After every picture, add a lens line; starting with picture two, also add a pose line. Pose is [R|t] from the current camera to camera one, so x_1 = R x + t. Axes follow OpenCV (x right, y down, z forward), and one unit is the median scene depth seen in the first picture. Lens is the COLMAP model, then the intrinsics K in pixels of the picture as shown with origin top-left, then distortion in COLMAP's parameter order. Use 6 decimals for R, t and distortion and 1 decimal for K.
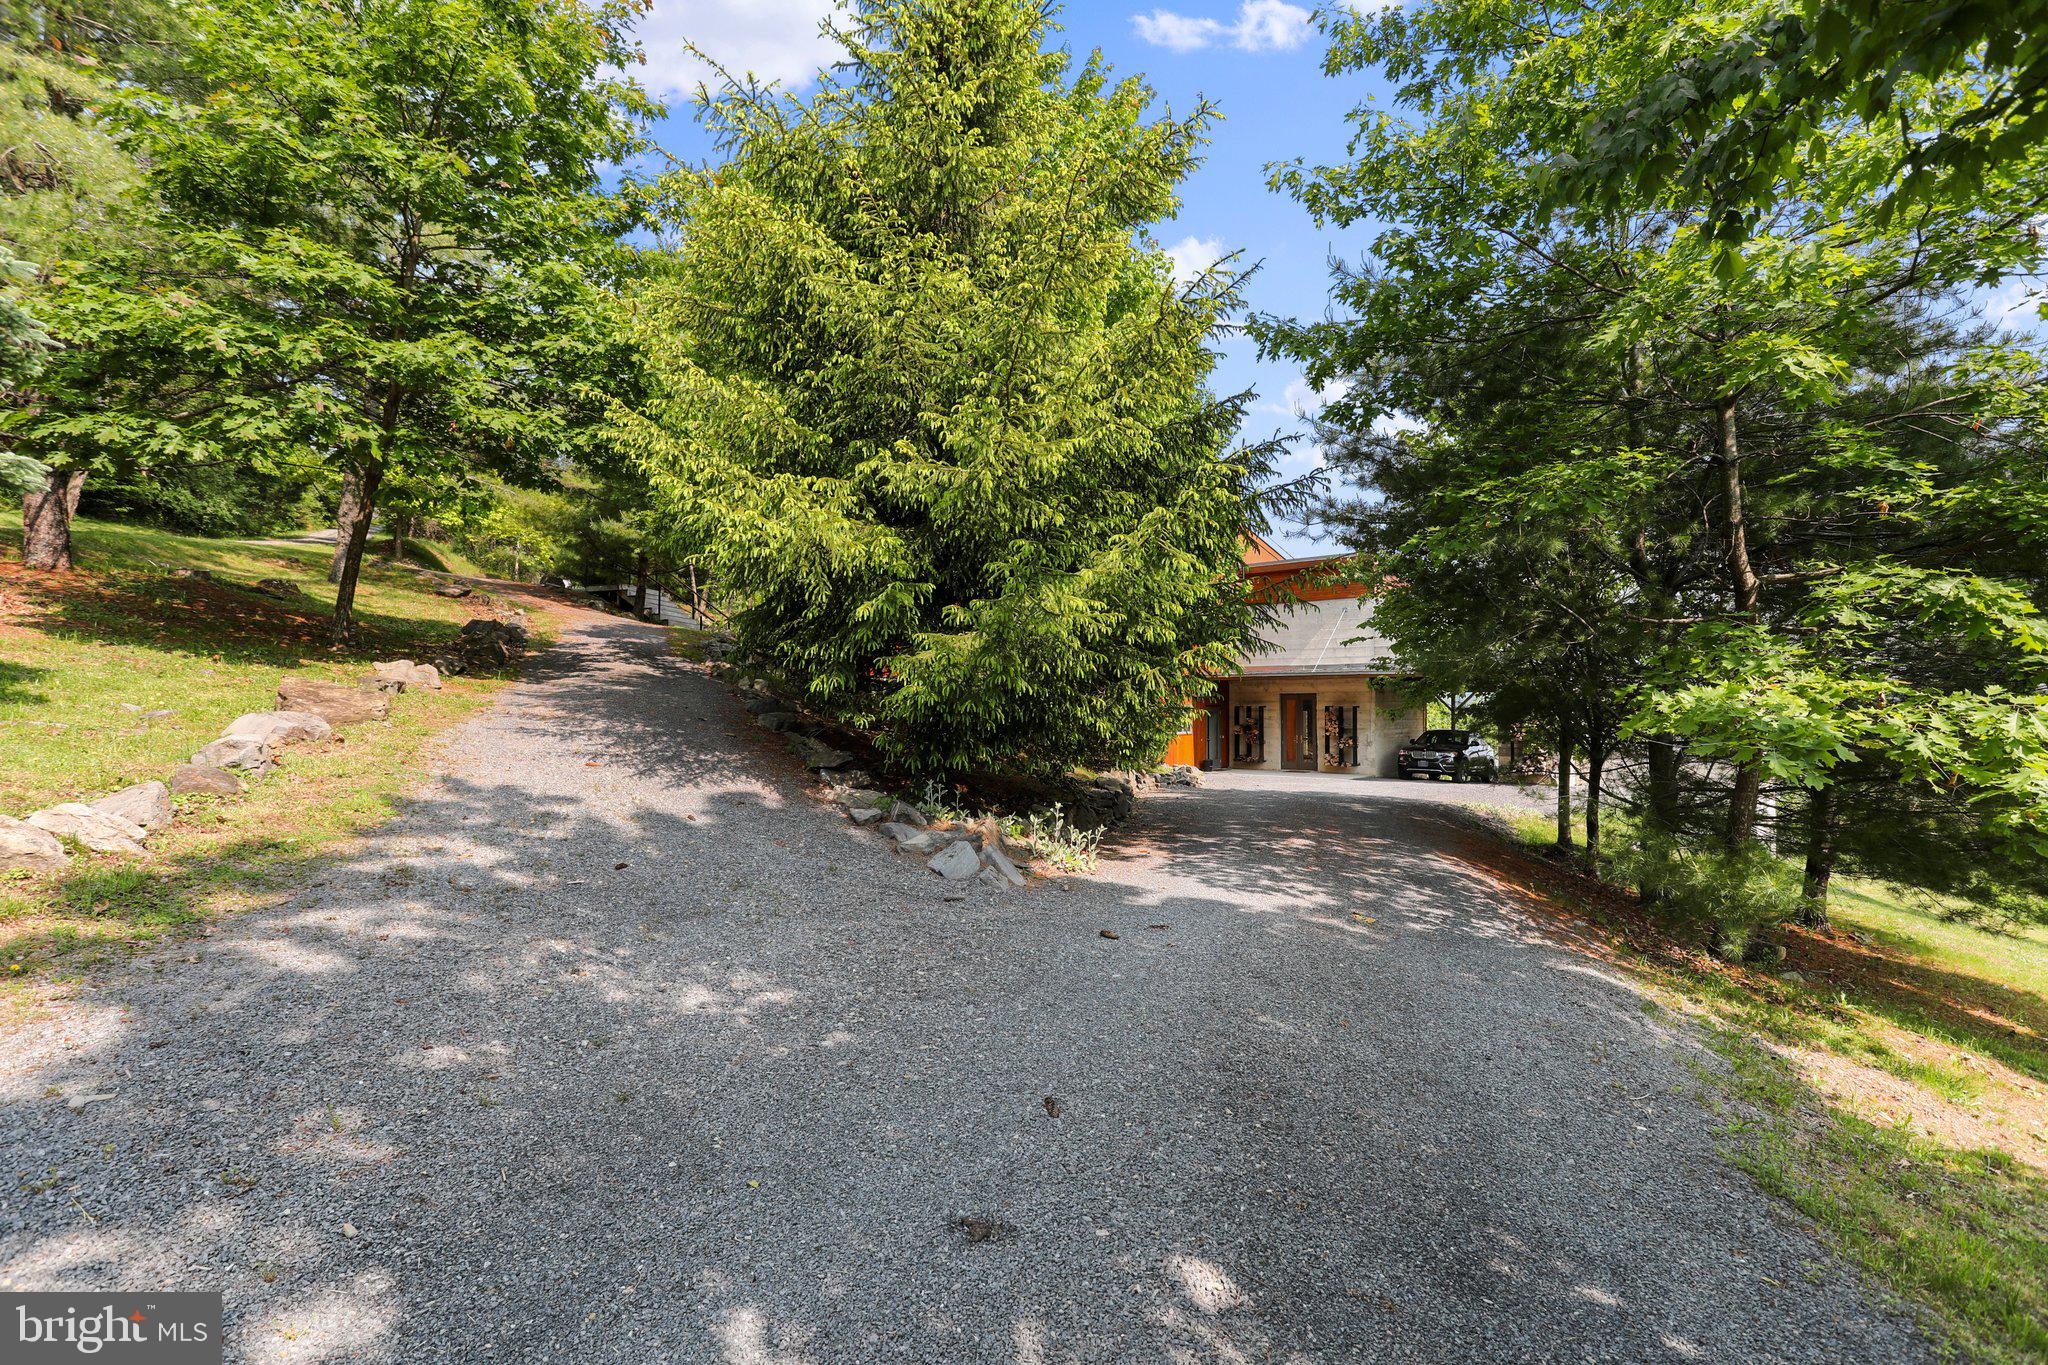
lens RADIAL K [[1001.3, 0, 1021.6], [0, 1001.3, 693.9], [0, 0, 1]] dist [-0.059775, 0.036136]
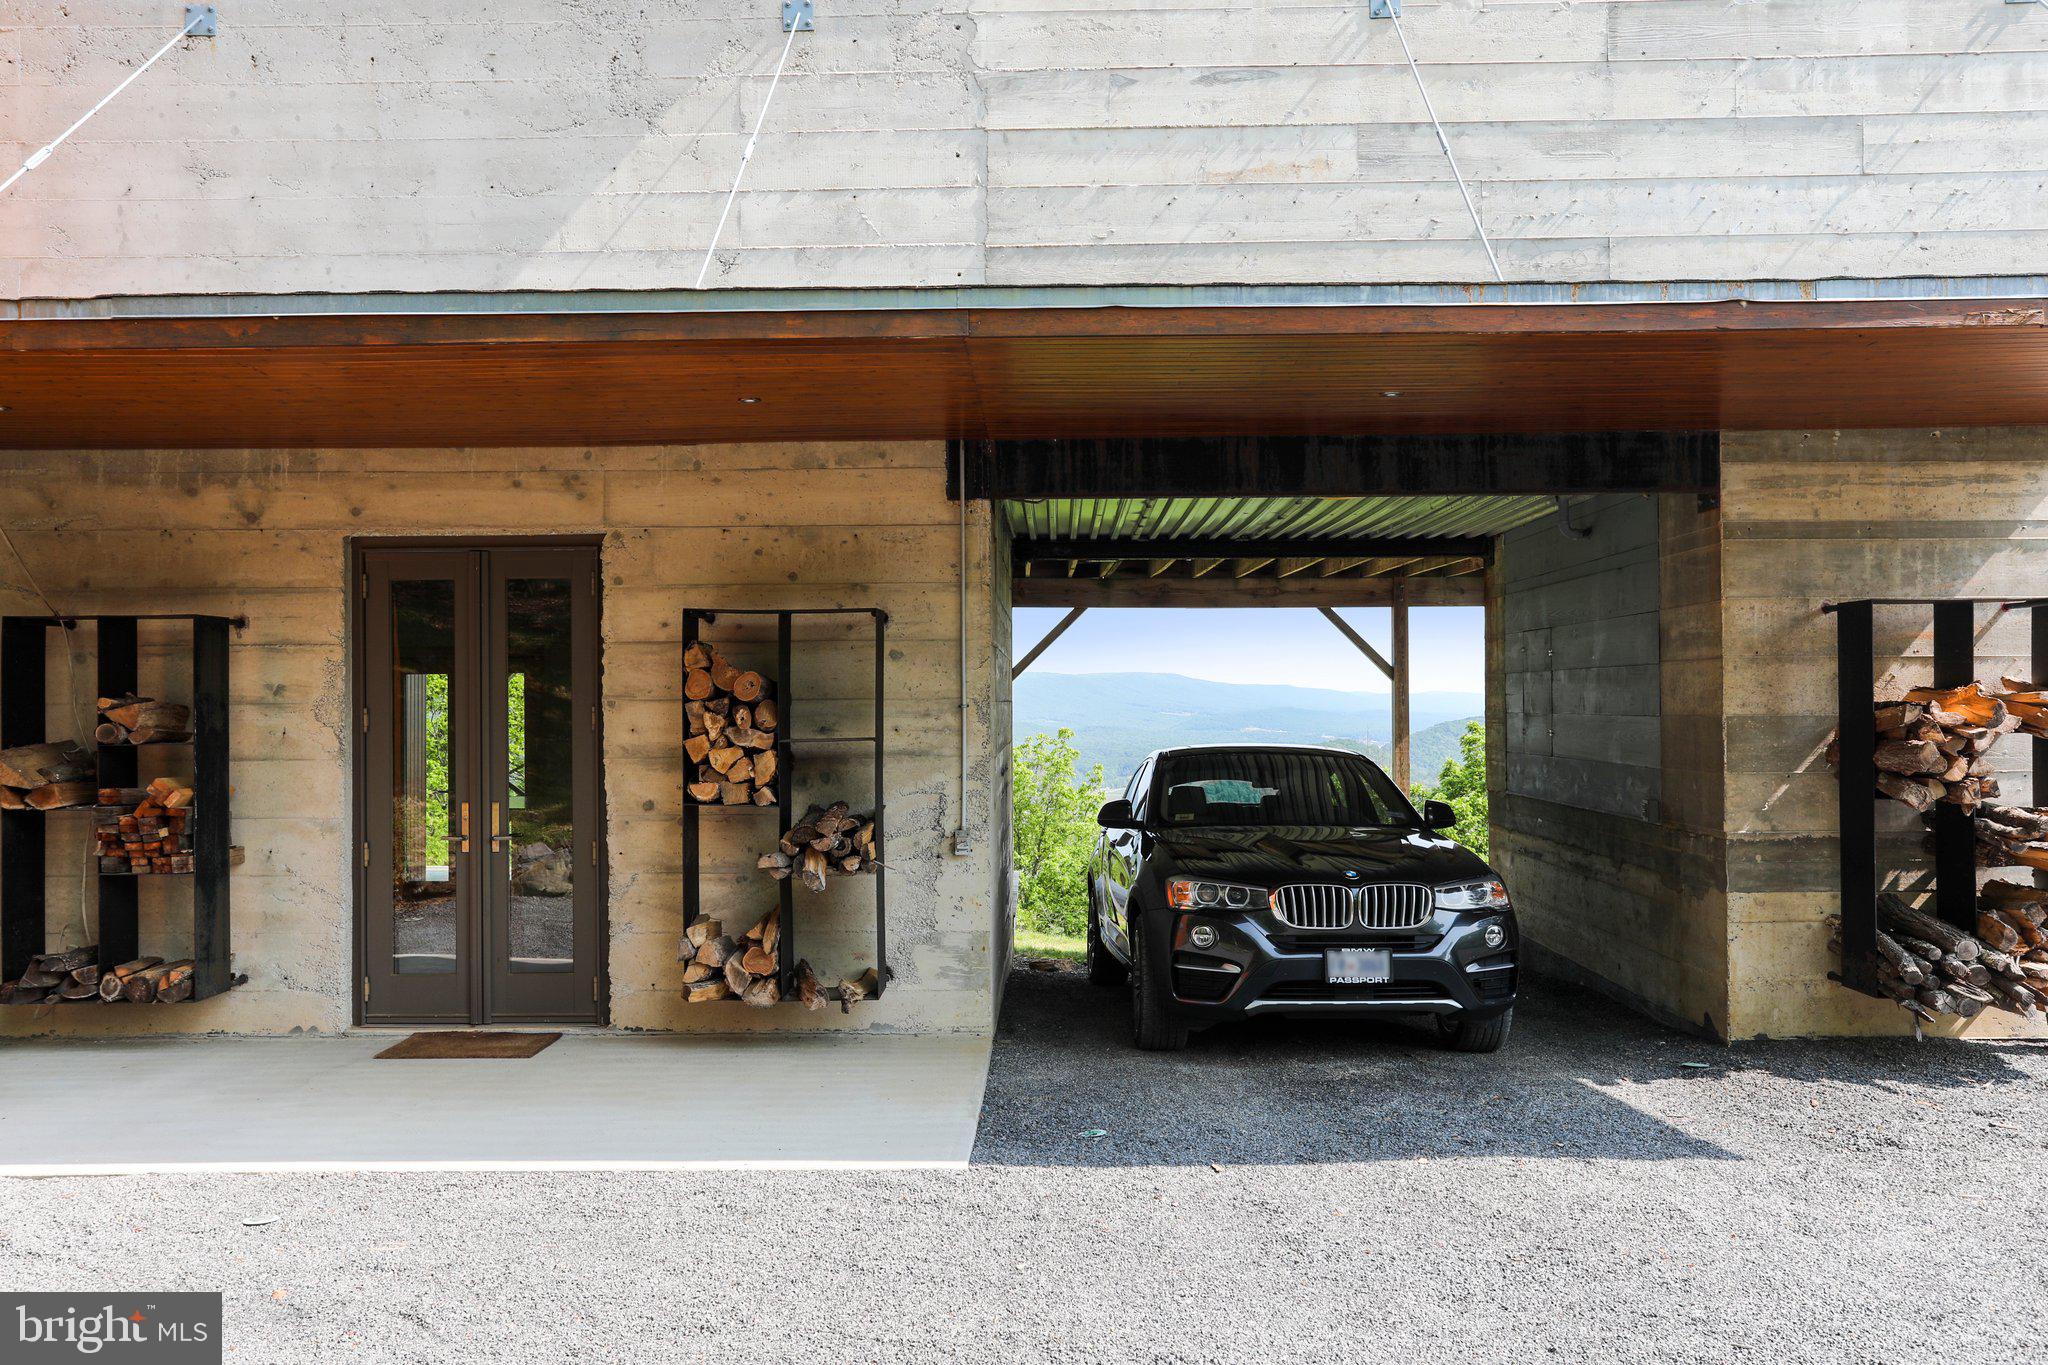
lens RADIAL K [[1628.7, 0, 1024.0], [0, 1628.7, 682.5], [0, 0, 1]] dist [0.000373, 0.000824]
pose [[0.749262, 0.000248, 0.662274, 0.177840], [0.004134, 0.999979, -0.005052, 0.024593], [-0.662261, 0.006523, 0.749245, 0.771225]]
